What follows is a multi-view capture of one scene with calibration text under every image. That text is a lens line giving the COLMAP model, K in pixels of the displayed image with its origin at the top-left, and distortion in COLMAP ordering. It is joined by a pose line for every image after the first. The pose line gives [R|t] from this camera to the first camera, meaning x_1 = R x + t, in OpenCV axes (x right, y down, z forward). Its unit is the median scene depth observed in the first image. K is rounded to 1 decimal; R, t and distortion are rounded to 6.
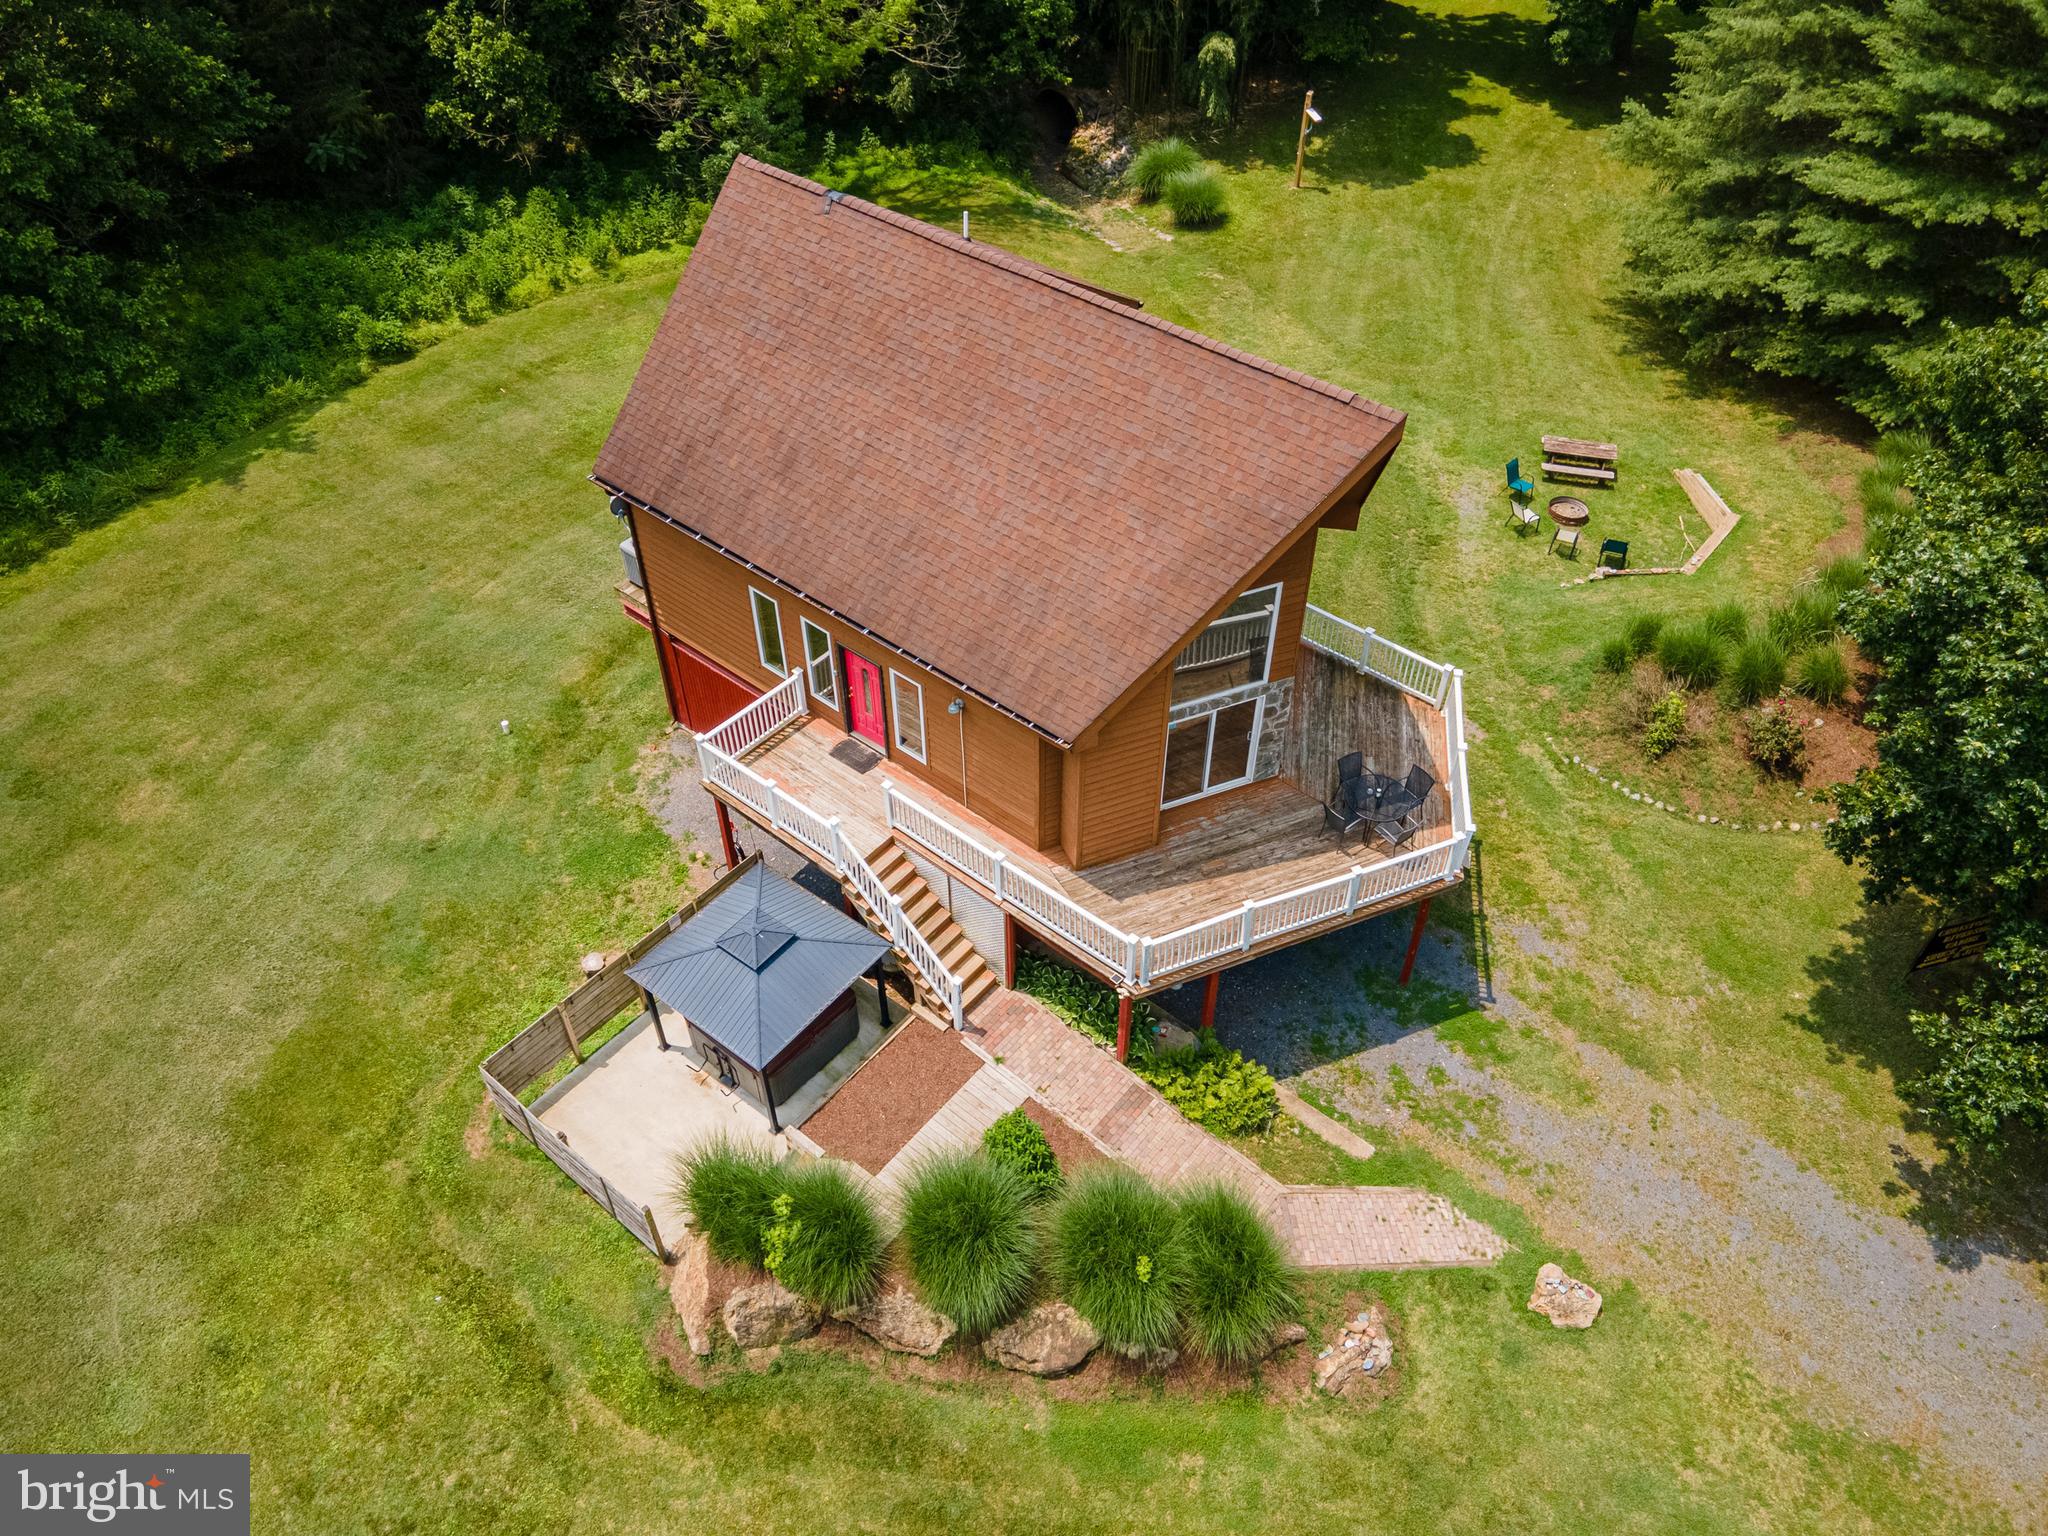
lens RADIAL K [[1489.7, 0, 1033.8], [0, 1489.7, 761.0], [0, 0, 1]] dist [0.020698, 0.025305]
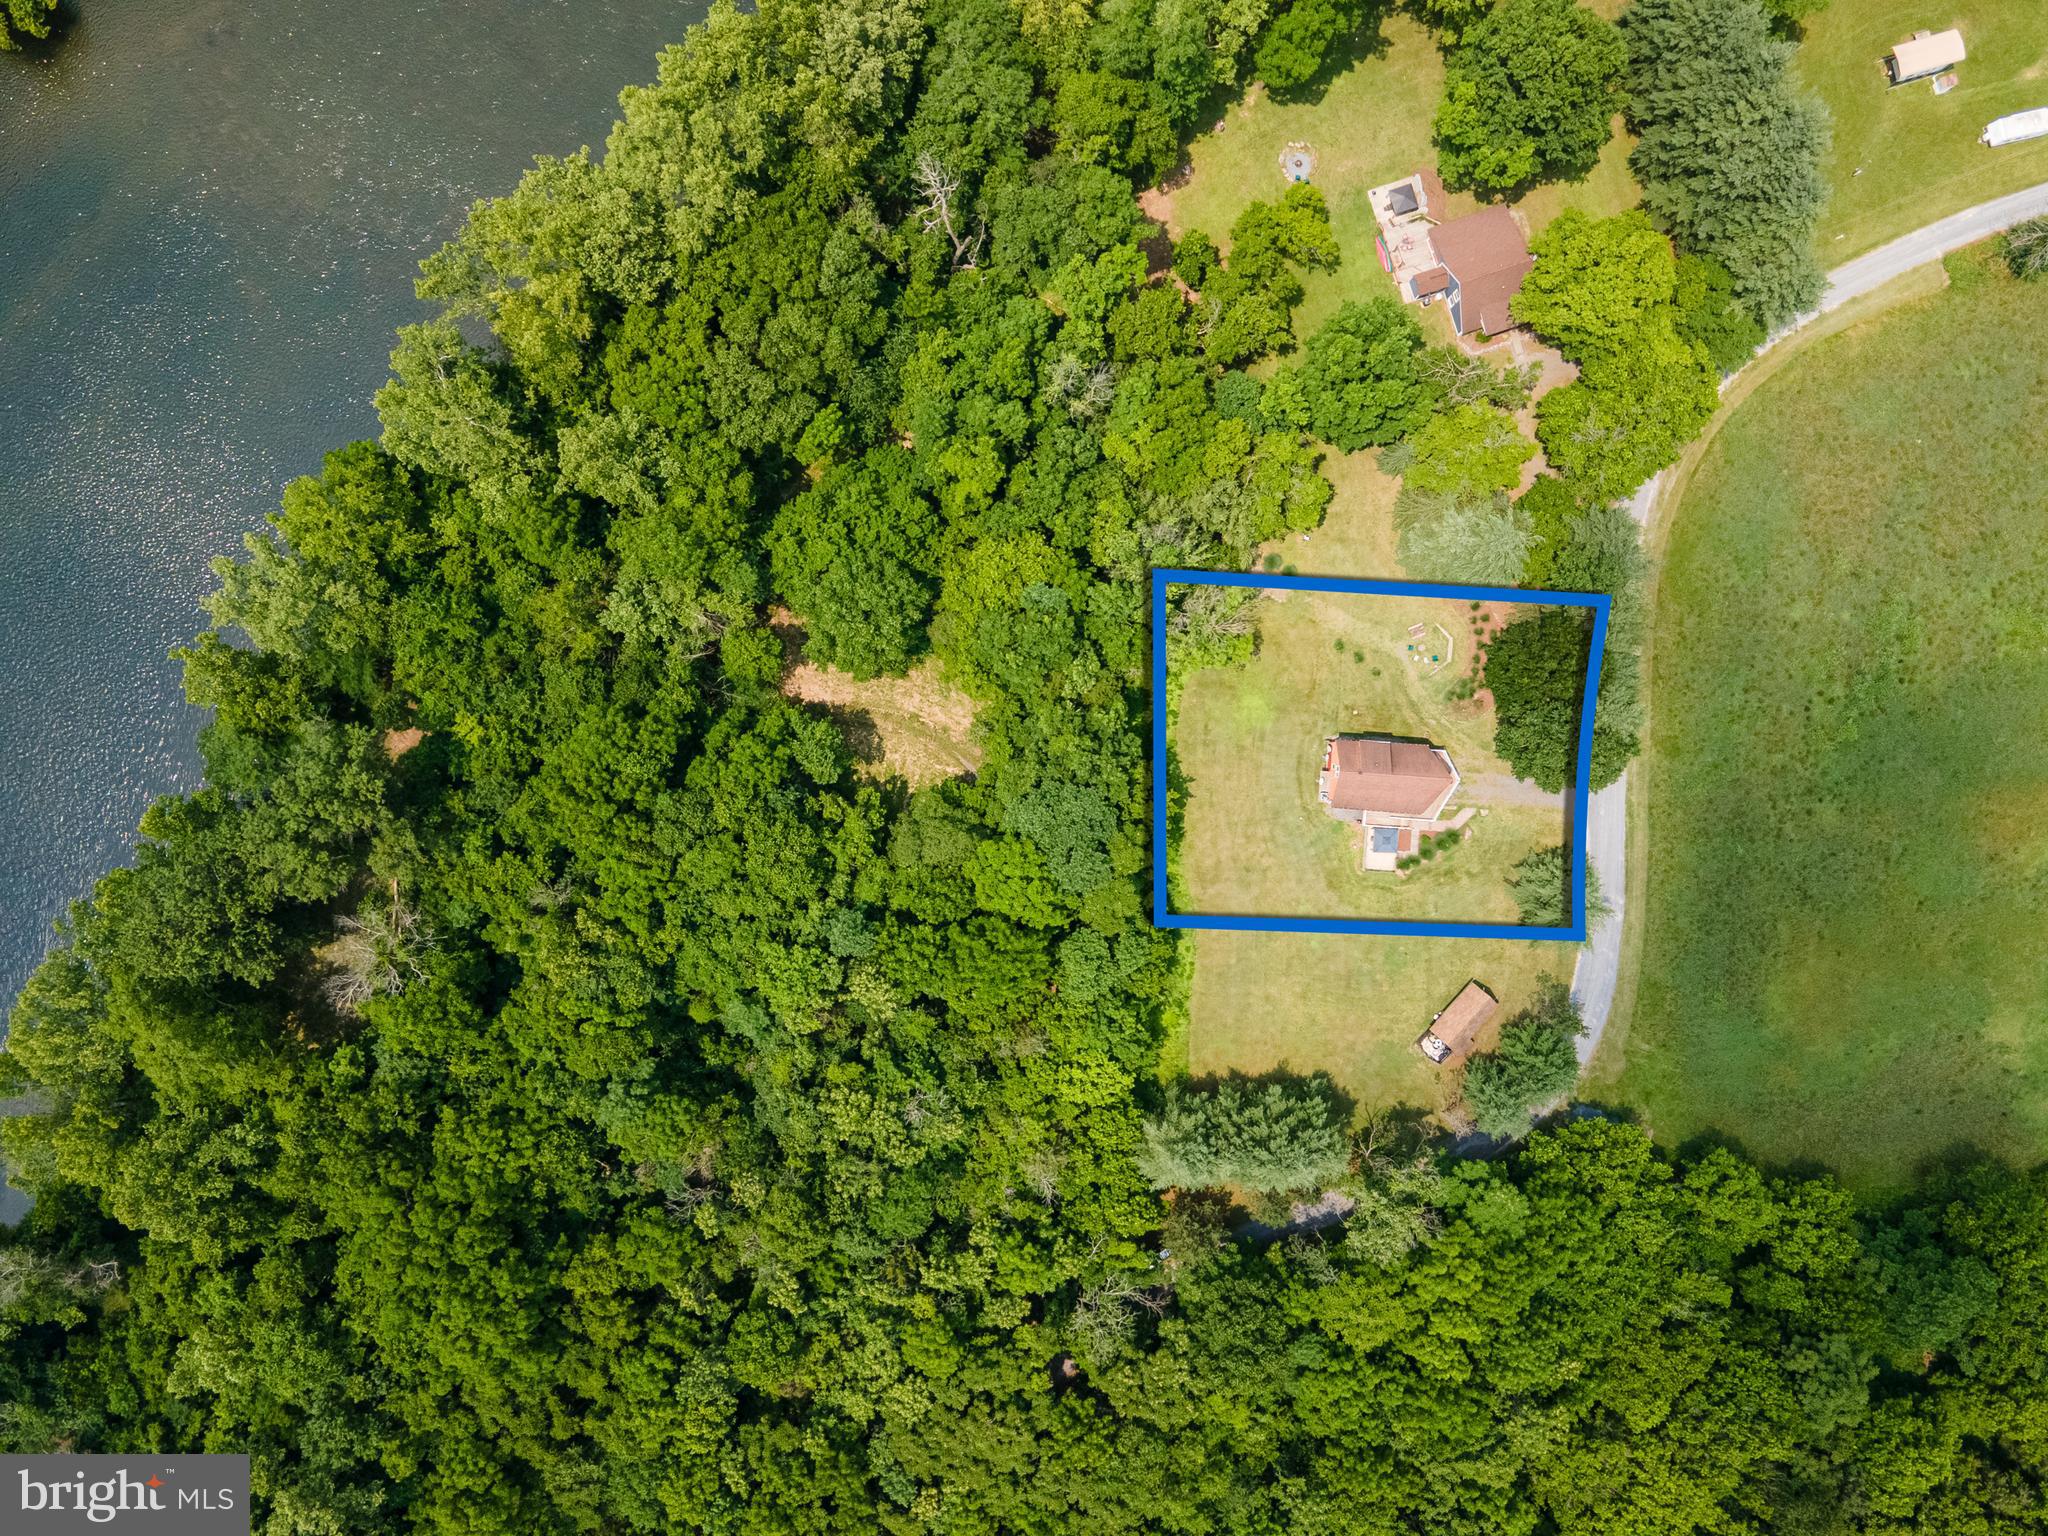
lens RADIAL K [[1452.2, 0, 1031.0], [0, 1452.2, 764.9], [0, 0, 1]] dist [0.039831, 0.006129]
pose [[0.815070, -0.578656, -0.028596, -1.099855], [0.419625, 0.555593, 0.717797, -5.570380], [-0.399470, -0.597054, 0.695665, -2.908084]]
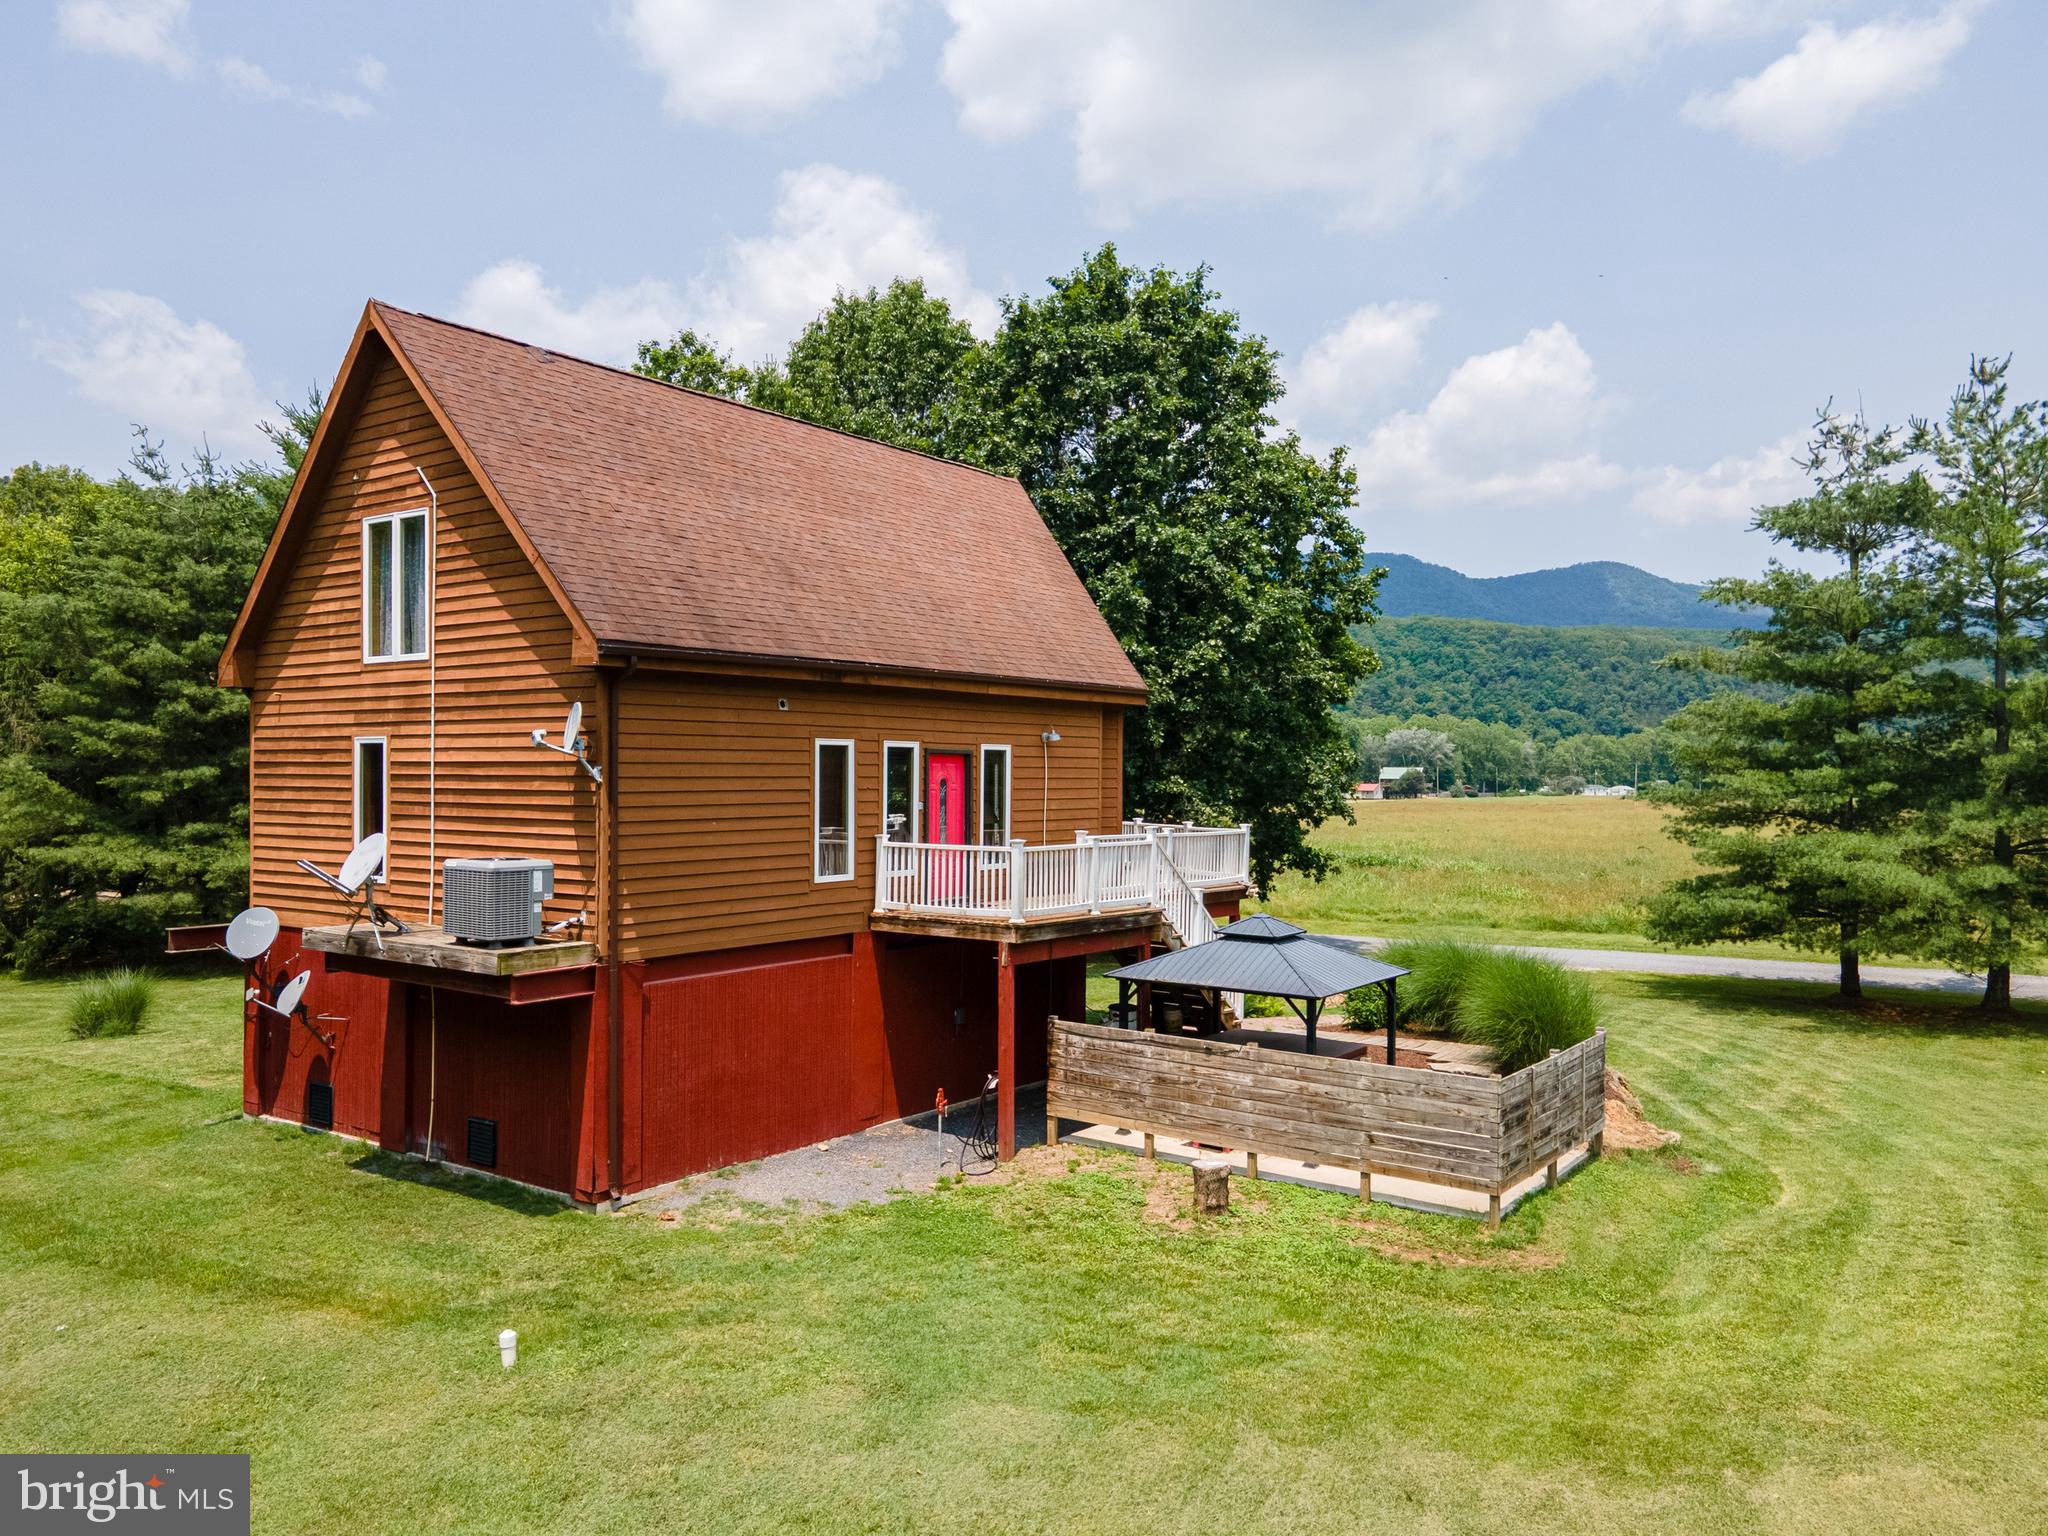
lens RADIAL K [[1503.0, 0, 1028.6], [0, 1503.0, 792.0], [0, 0, 1]] dist [0.018769, 0.050475]
pose [[-0.058369, -0.013009, 0.998210, -0.897229], [0.695958, 0.716338, 0.050031, -0.061772], [-0.715706, 0.697633, -0.032758, 0.938205]]
